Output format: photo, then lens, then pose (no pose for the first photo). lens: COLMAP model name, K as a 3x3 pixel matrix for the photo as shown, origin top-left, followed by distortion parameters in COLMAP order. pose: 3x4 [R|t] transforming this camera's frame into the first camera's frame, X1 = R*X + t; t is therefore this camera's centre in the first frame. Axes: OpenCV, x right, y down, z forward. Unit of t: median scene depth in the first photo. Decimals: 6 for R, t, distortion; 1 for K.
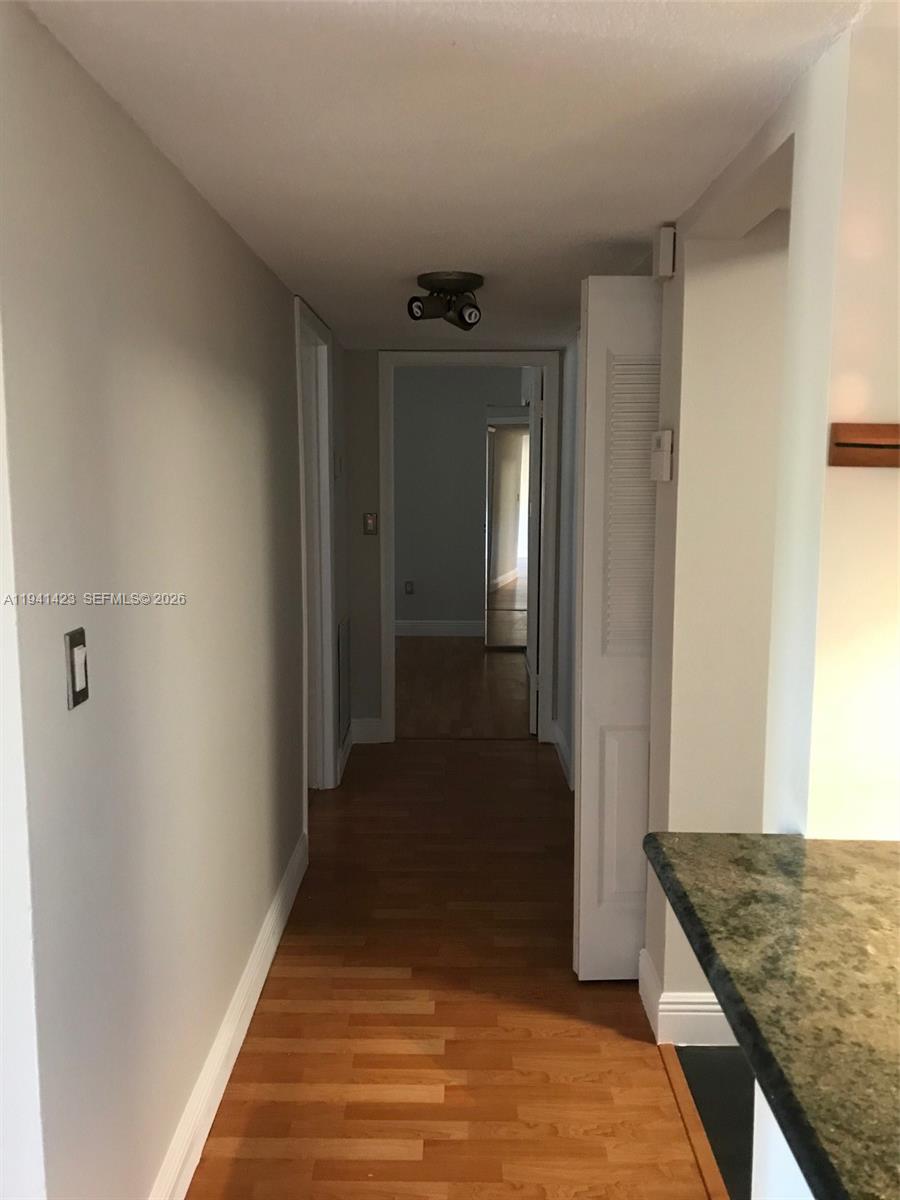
lens RADIAL K [[990.6, 0, 449.0], [0, 990.6, 592.3], [0, 0, 1]] dist [0.035681, -0.024291]
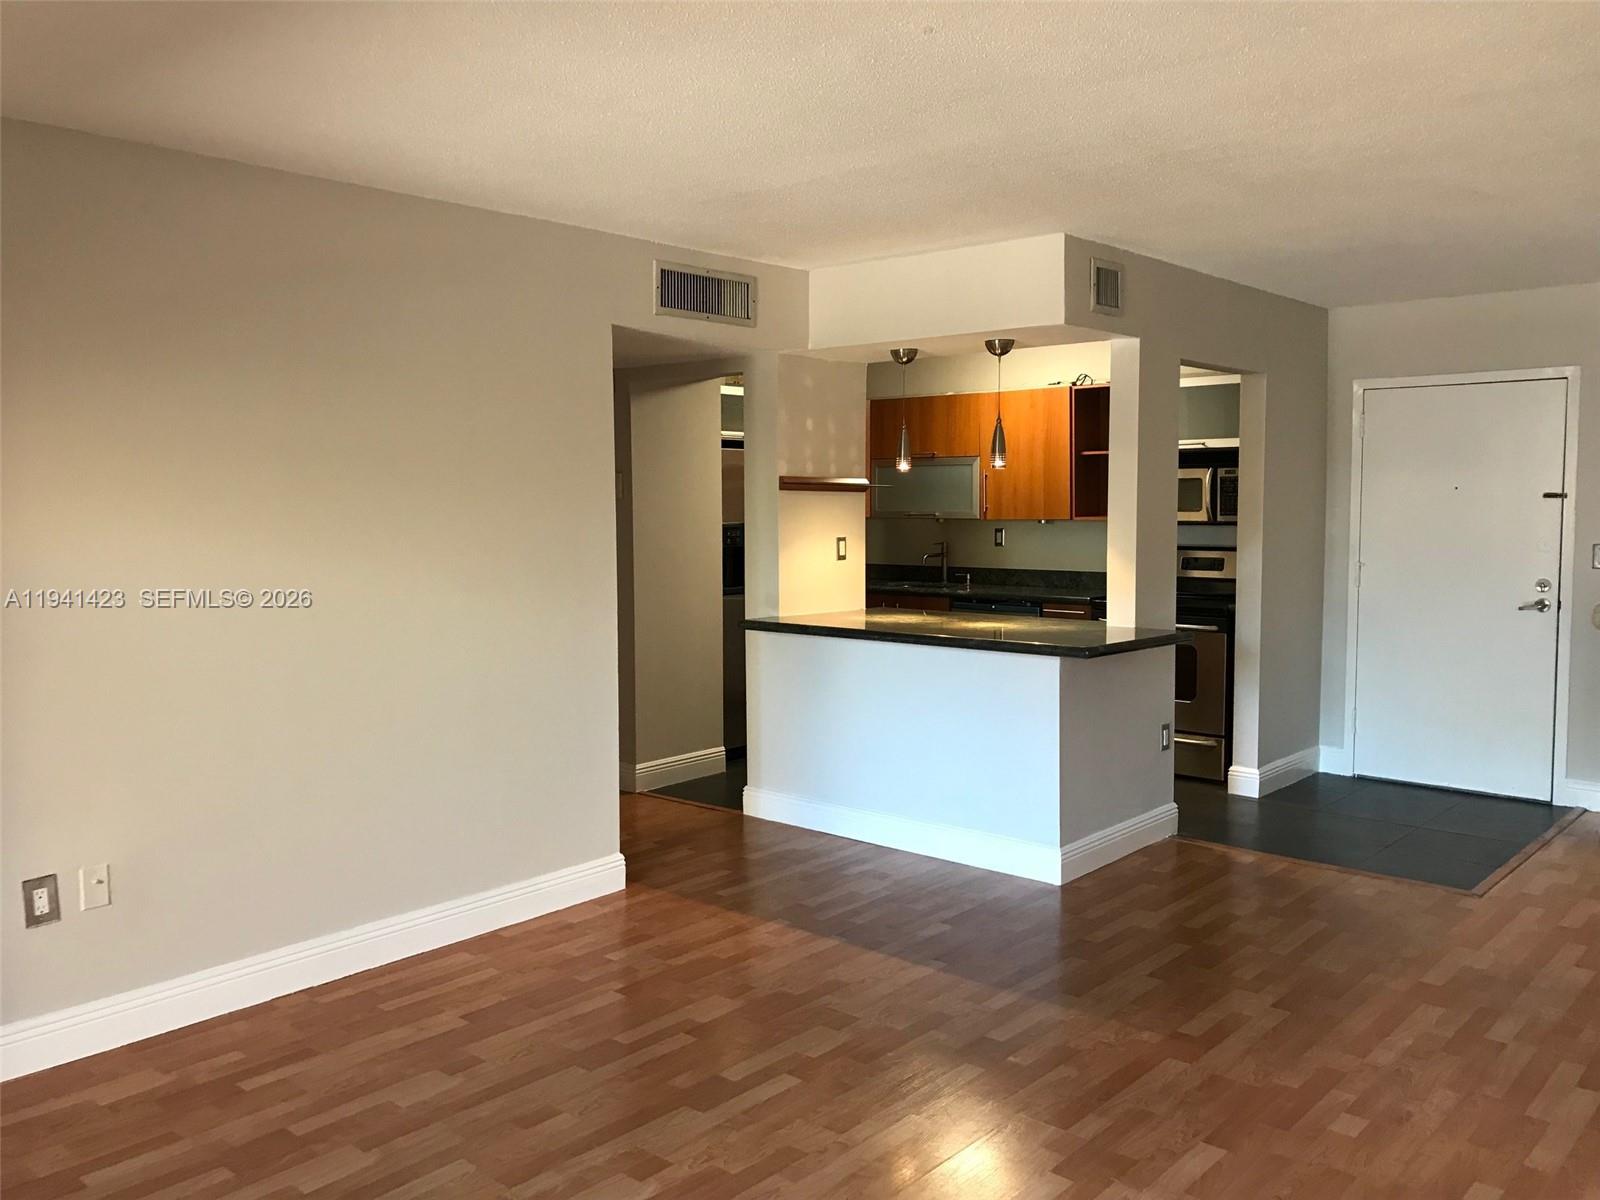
lens RADIAL K [[1320.7, 0, 795.3], [0, 1320.7, 614.9], [0, 0, 1]] dist [0.035681, -0.024291]
pose [[0.656535, -0.071409, 0.750908, -2.620943], [0.098628, 0.995089, 0.008397, 0.220750], [-0.747820, 0.068548, 0.660354, -1.652269]]
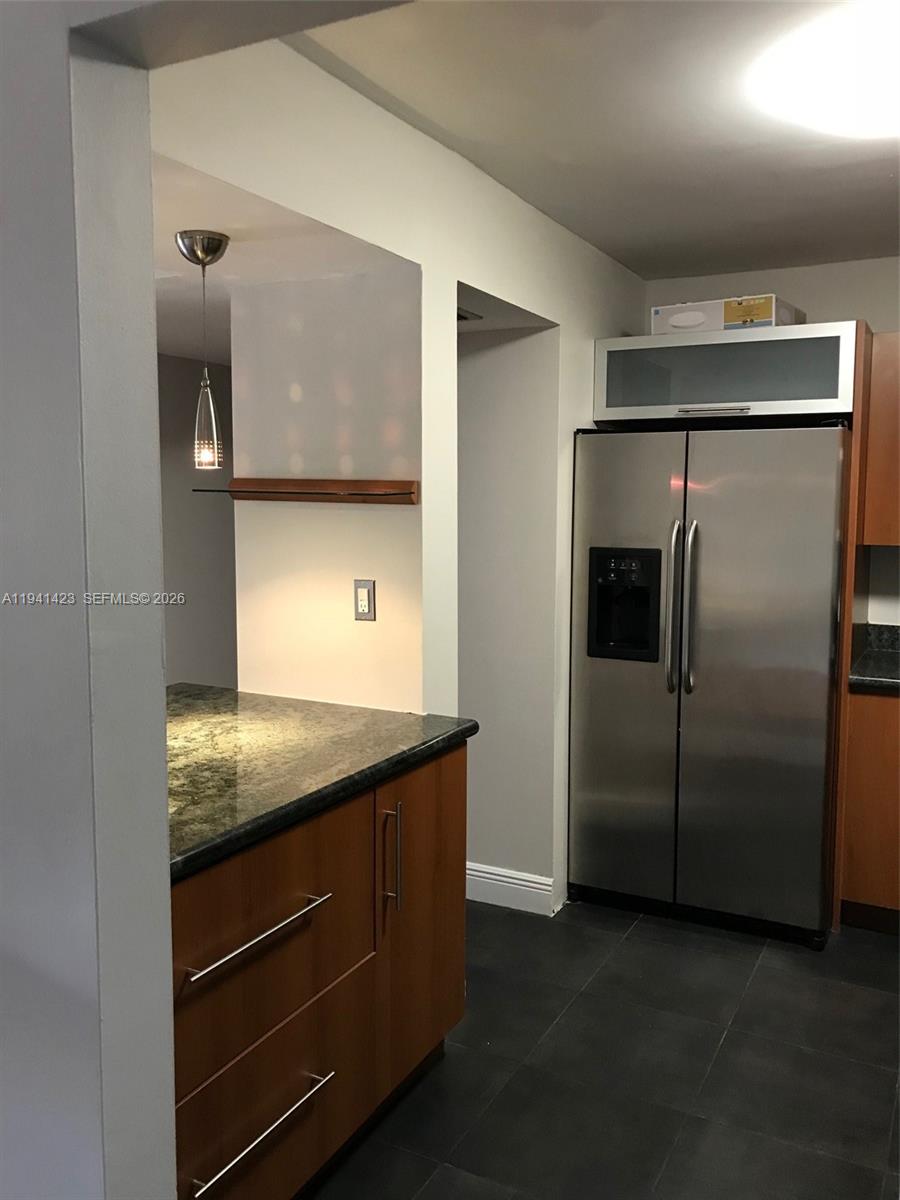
lens RADIAL K [[990.6, 0, 446.1], [0, 990.6, 592.3], [0, 0, 1]] dist [0.035681, -0.024291]
pose [[0.885370, 0.046812, -0.462524, 1.677085], [-0.061524, 0.997965, -0.016766, 0.066394], [0.460798, 0.043301, 0.886448, -0.553685]]
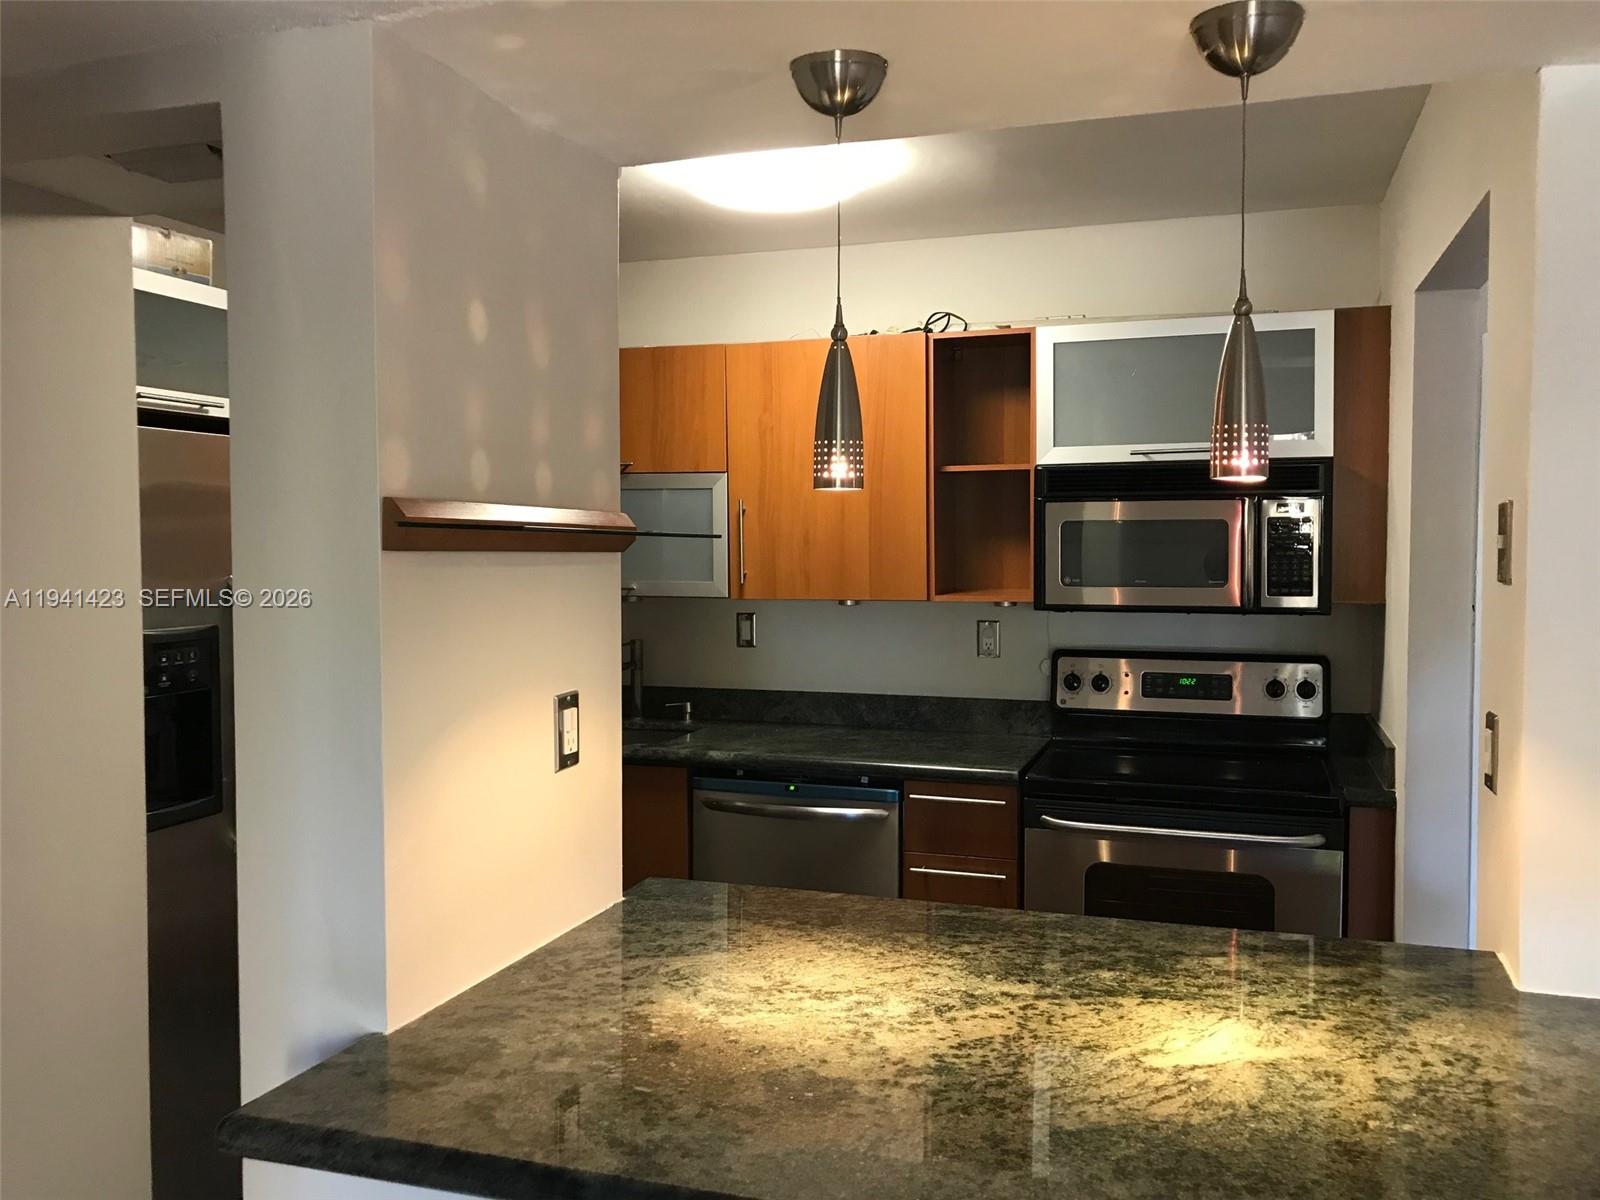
lens RADIAL K [[1320.7, 0, 799.3], [0, 1320.7, 605.4], [0, 0, 1]] dist [0.035681, -0.024291]
pose [[0.309333, -0.051765, 0.949544, -0.520632], [0.122441, 0.992374, 0.014213, -0.057983], [-0.943039, 0.111866, 0.313312, 0.365067]]
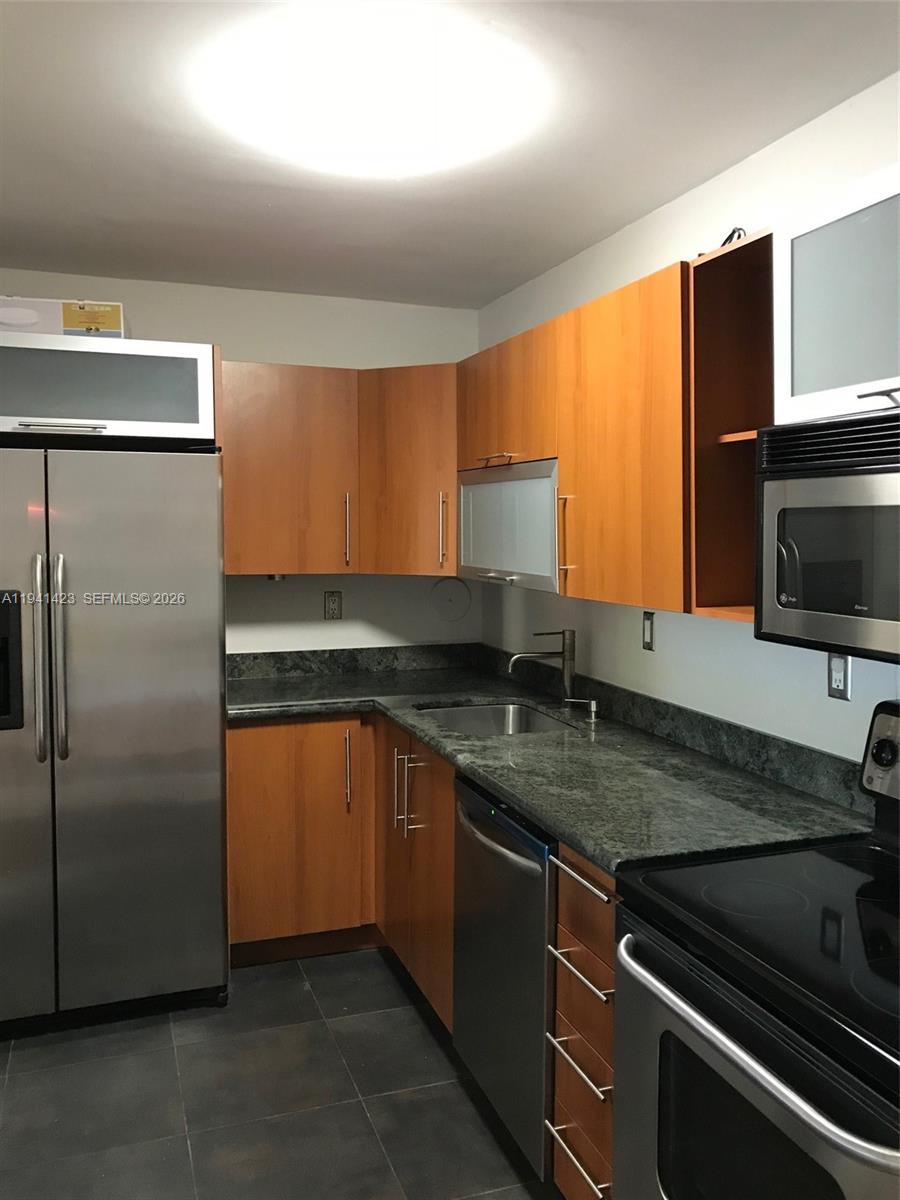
lens RADIAL K [[990.6, 0, 445.9], [0, 990.6, 588.3], [0, 0, 1]] dist [0.035681, -0.024291]
pose [[0.942595, -0.021859, 0.333221, 1.173255], [0.041309, 0.997824, -0.051396, 0.024471], [-0.331373, 0.062210, 0.941447, -0.345036]]
